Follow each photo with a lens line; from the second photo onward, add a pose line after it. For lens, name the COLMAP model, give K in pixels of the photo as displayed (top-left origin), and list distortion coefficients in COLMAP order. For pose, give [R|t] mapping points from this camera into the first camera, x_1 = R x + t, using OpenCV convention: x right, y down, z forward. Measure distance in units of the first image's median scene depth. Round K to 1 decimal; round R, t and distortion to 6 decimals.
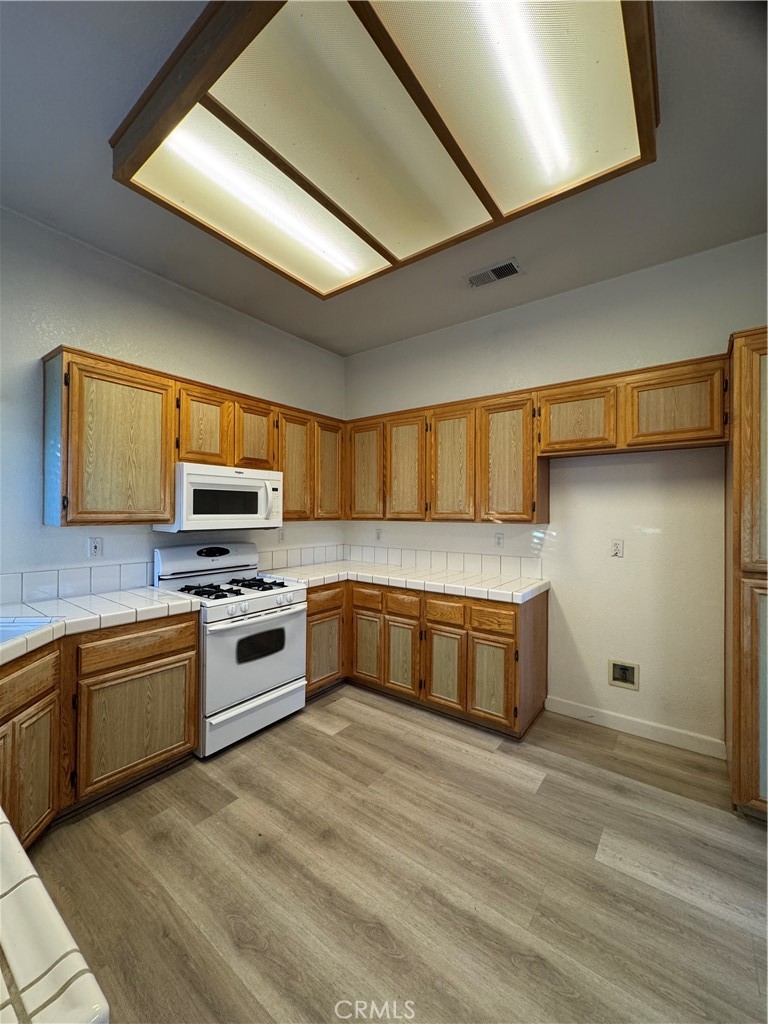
lens RADIAL K [[409.1, 0, 389.2], [0, 409.1, 509.8], [0, 0, 1]] dist [-0.004167, 0.000759]
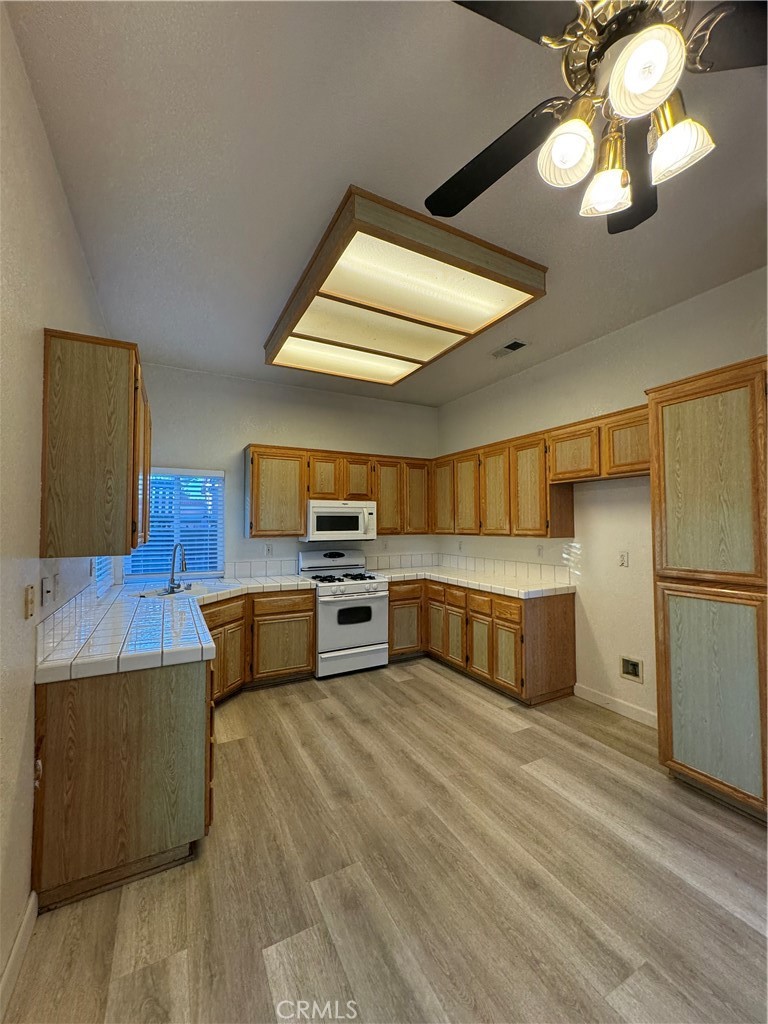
lens RADIAL K [[409.1, 0, 388.9], [0, 409.1, 508.7], [0, 0, 1]] dist [-0.004167, 0.000759]
pose [[0.907542, -0.024881, -0.419223, 0.476757], [0.010476, 0.999274, -0.036628, -0.015553], [0.419830, 0.028849, 0.907144, -0.372873]]
